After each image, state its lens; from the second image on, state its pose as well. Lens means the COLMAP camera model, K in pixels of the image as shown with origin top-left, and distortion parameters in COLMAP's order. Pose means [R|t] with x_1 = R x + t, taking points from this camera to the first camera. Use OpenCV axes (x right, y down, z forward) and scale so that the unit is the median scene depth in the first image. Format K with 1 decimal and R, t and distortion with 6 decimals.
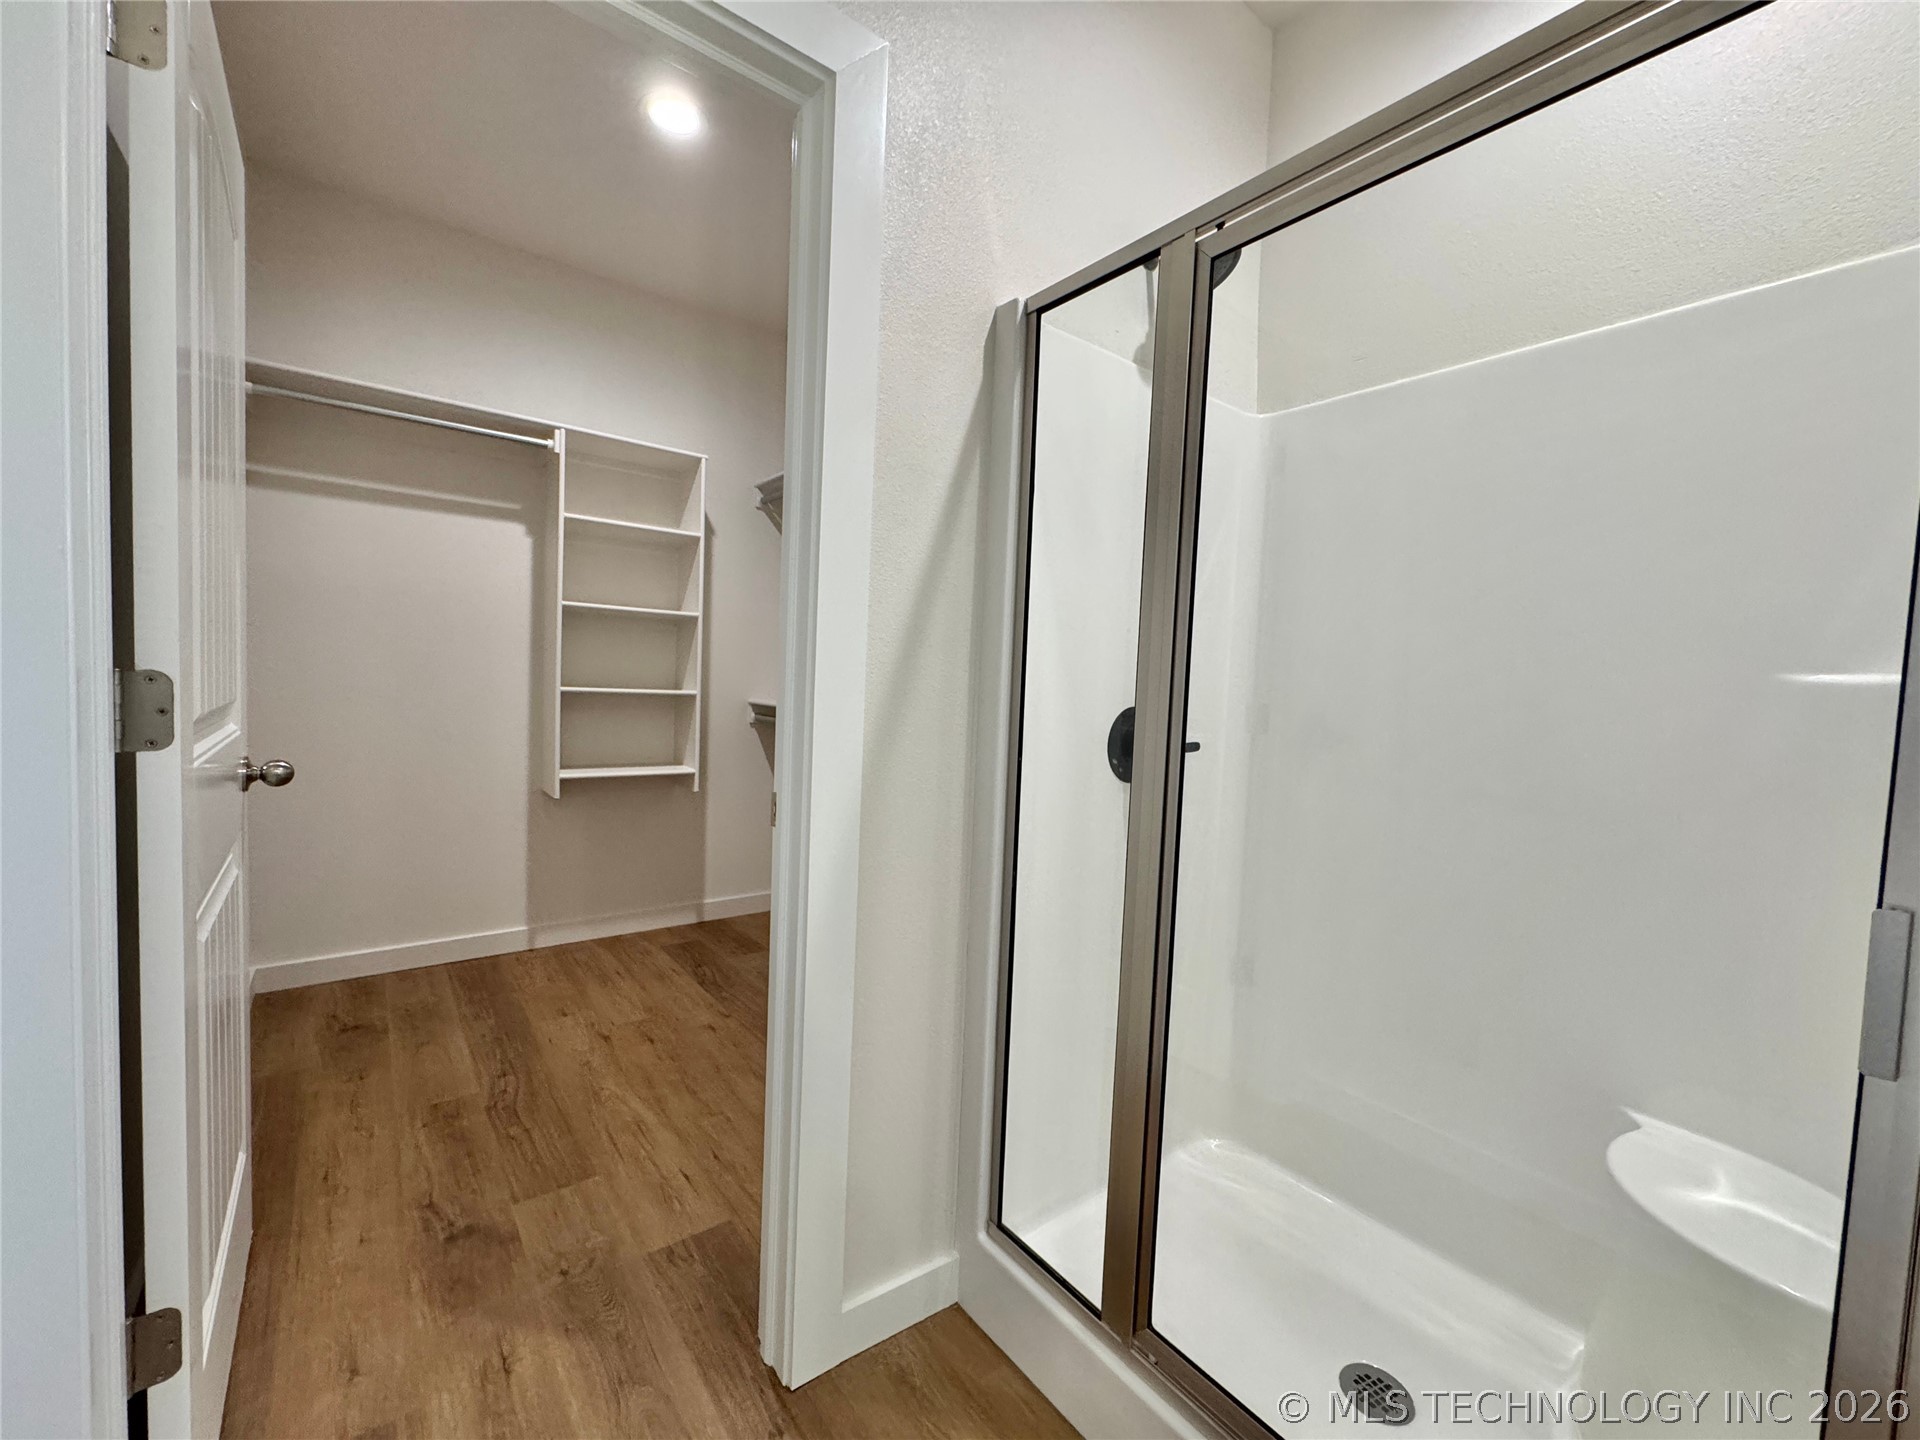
lens RADIAL K [[766.3, 0, 957.4], [0, 766.3, 716.8], [0, 0, 1]] dist [-0.001637, -0.000116]
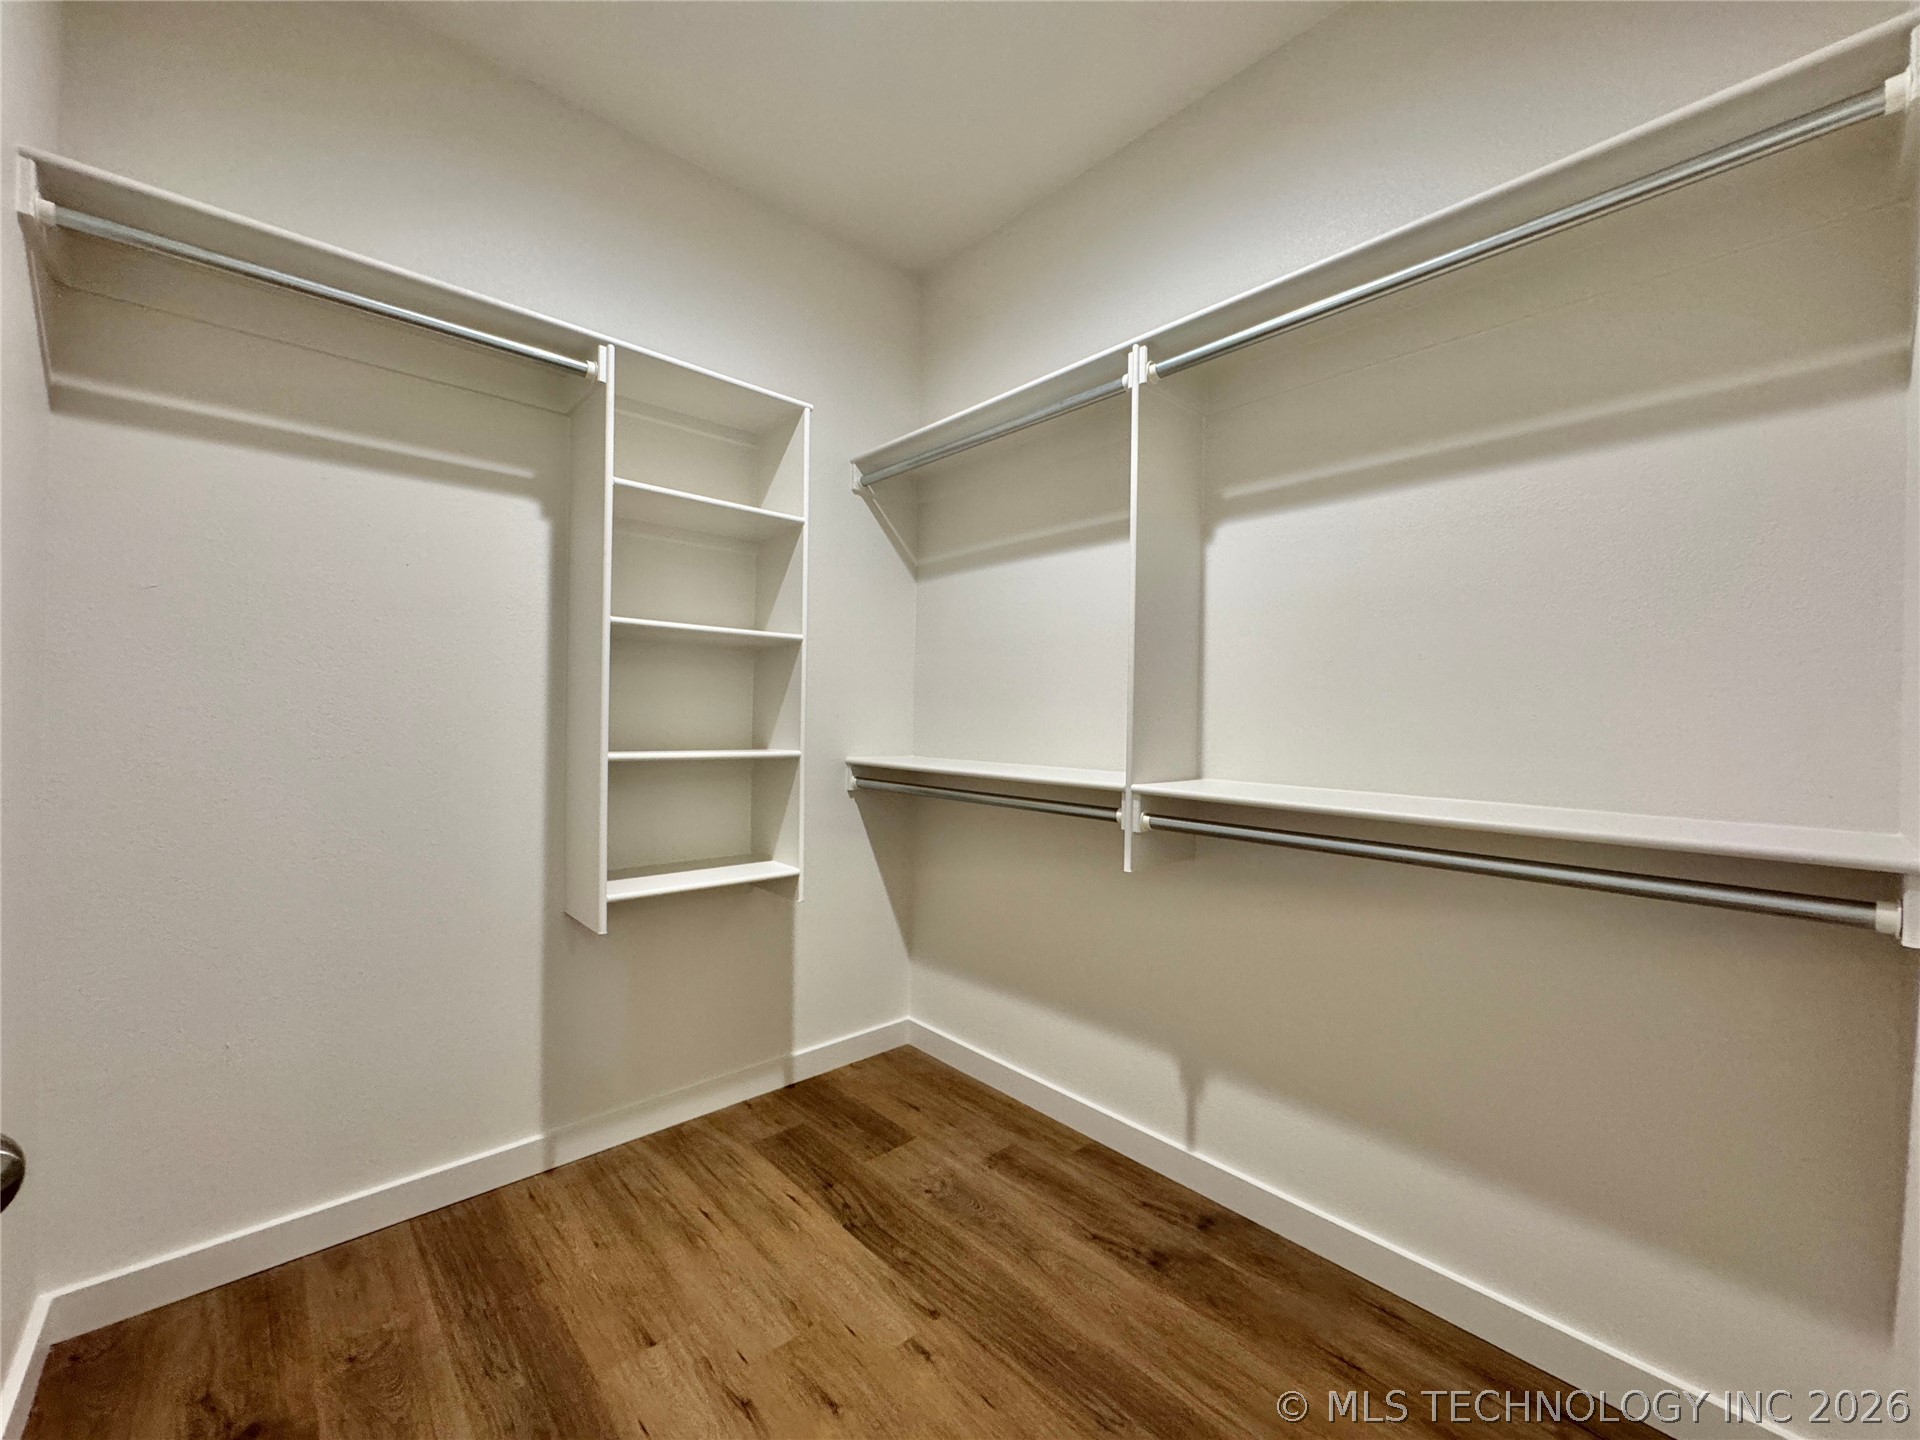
lens RADIAL K [[766.3, 0, 959.5], [0, 766.3, 718.2], [0, 0, 1]] dist [-0.001637, -0.000116]
pose [[0.996312, -0.024921, 0.082105, -0.272782], [0.028451, 0.998708, -0.042101, -0.032079], [-0.080950, 0.044281, 0.995734, 0.341715]]
